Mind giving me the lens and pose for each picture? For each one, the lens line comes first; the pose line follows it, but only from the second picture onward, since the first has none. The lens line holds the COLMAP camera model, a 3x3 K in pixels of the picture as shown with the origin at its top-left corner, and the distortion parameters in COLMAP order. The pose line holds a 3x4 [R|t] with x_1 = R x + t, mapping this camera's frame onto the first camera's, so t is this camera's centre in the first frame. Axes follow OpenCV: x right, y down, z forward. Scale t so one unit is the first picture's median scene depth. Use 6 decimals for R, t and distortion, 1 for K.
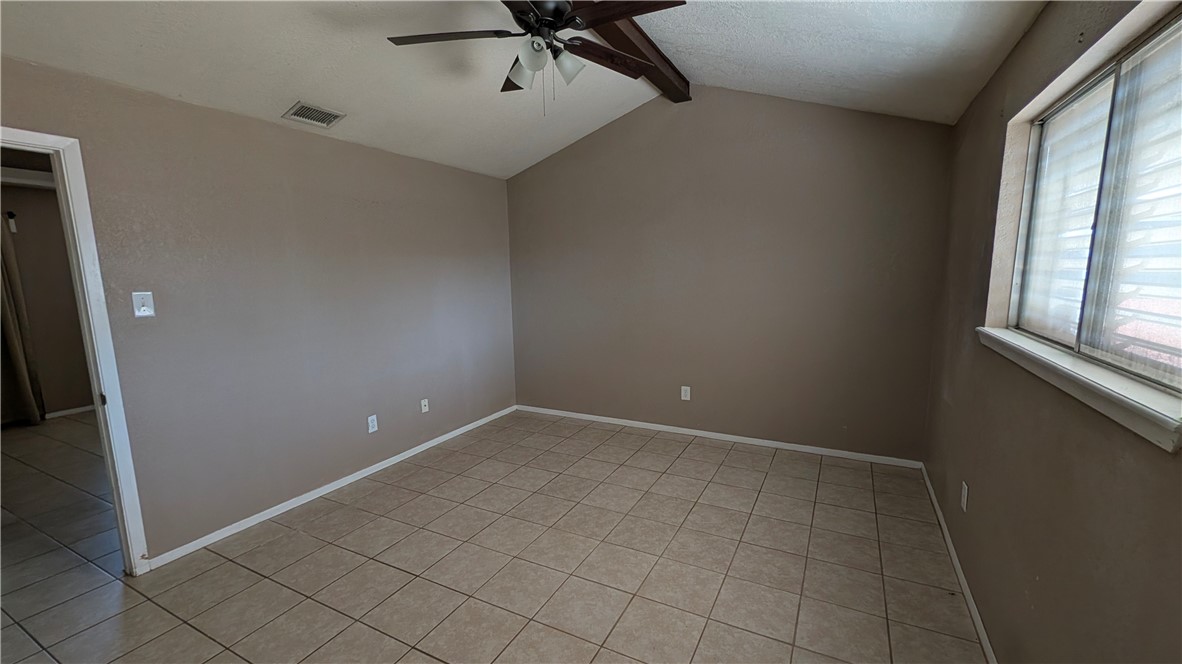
lens RADIAL K [[491.3, 0, 592.5], [0, 491.3, 334.0], [0, 0, 1]] dist [0.002392, 0.000456]
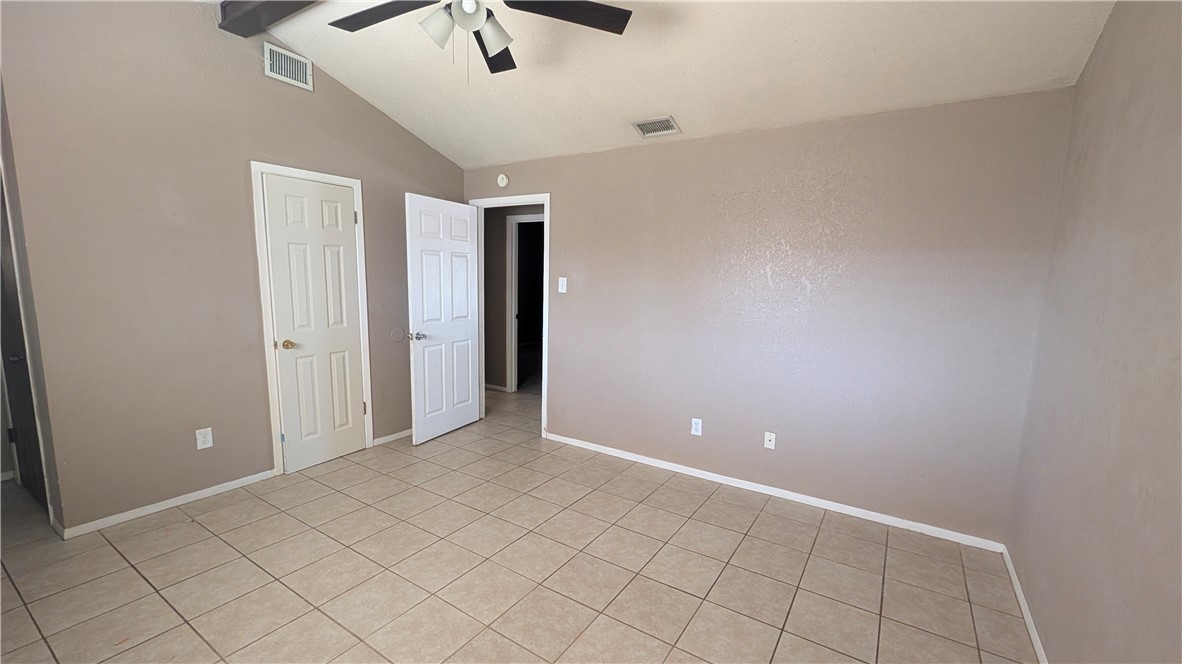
lens RADIAL K [[491.3, 0, 595.6], [0, 491.3, 334.4], [0, 0, 1]] dist [0.002392, 0.000456]
pose [[-0.094474, 0.135955, -0.986200, 0.590516], [-0.153299, 0.976829, 0.149349, -0.128744], [0.983653, 0.165293, -0.071443, 0.990721]]
